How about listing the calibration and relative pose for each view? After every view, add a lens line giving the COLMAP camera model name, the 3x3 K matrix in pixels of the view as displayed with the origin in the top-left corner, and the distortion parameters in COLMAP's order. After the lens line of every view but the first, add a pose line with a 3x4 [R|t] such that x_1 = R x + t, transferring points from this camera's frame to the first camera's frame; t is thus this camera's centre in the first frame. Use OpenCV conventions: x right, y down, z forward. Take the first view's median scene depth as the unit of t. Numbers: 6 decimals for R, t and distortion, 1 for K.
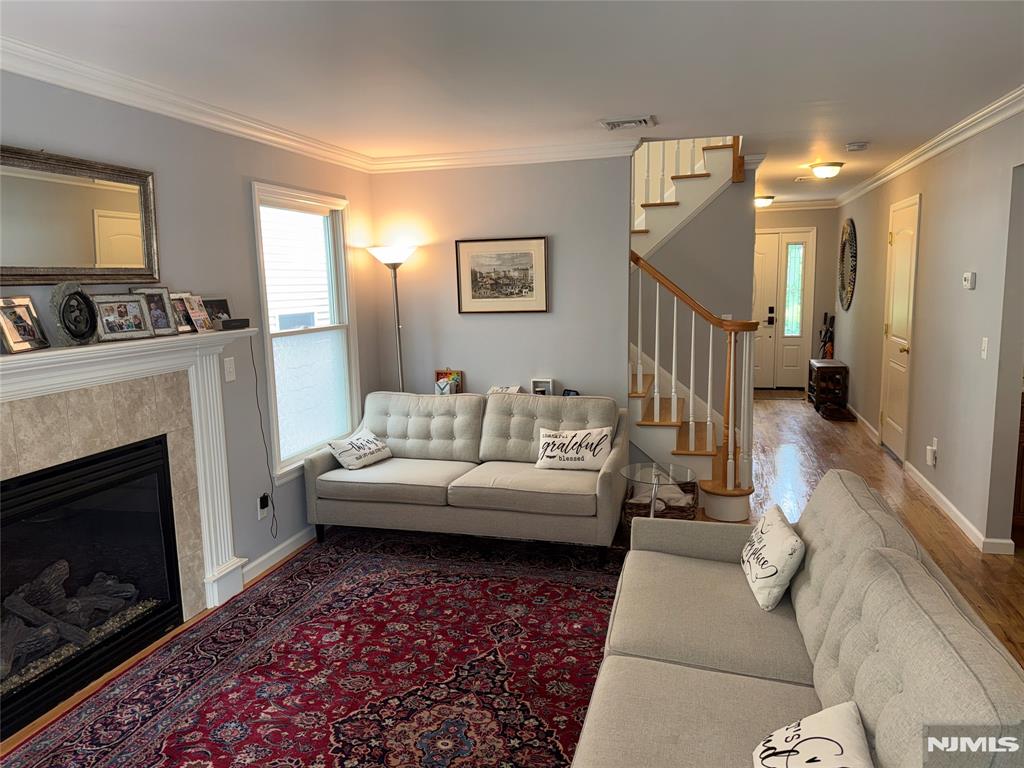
lens RADIAL K [[726.4, 0, 512.7], [0, 726.4, 388.9], [0, 0, 1]] dist [0.040588, -0.055866]
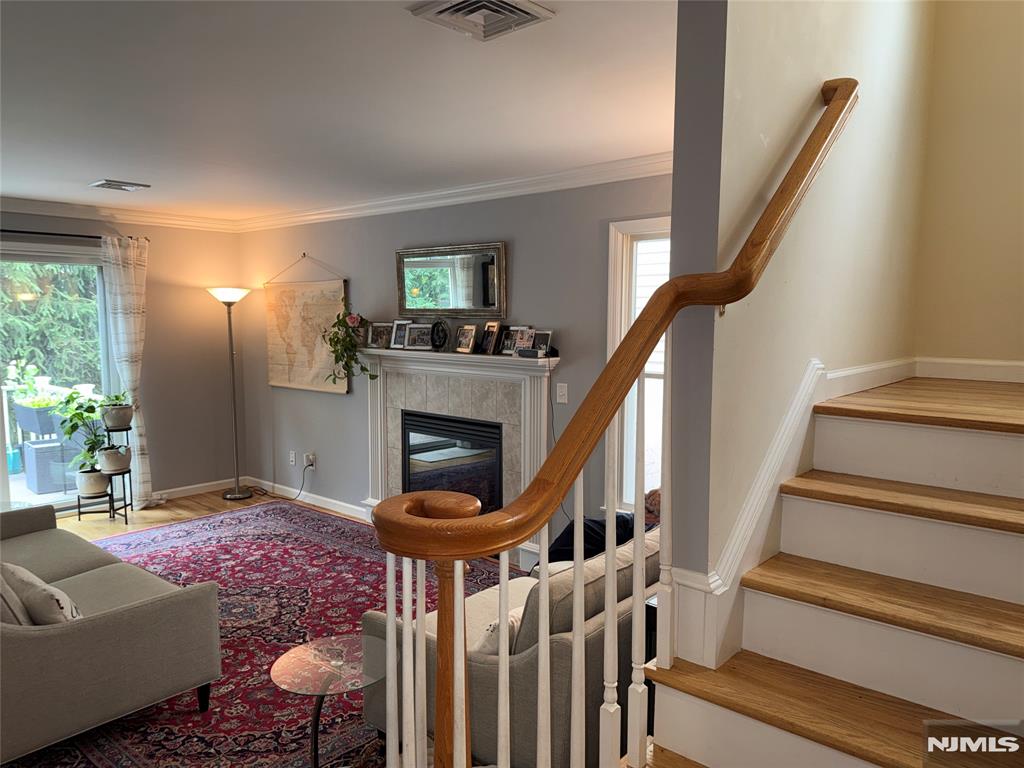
lens RADIAL K [[726.4, 0, 515.6], [0, 726.4, 376.9], [0, 0, 1]] dist [0.040588, -0.055866]
pose [[-0.435038, 0.111585, -0.893471, 0.870046], [-0.118787, 0.976506, 0.179794, -0.322213], [0.892542, 0.184350, -0.411562, 1.797379]]
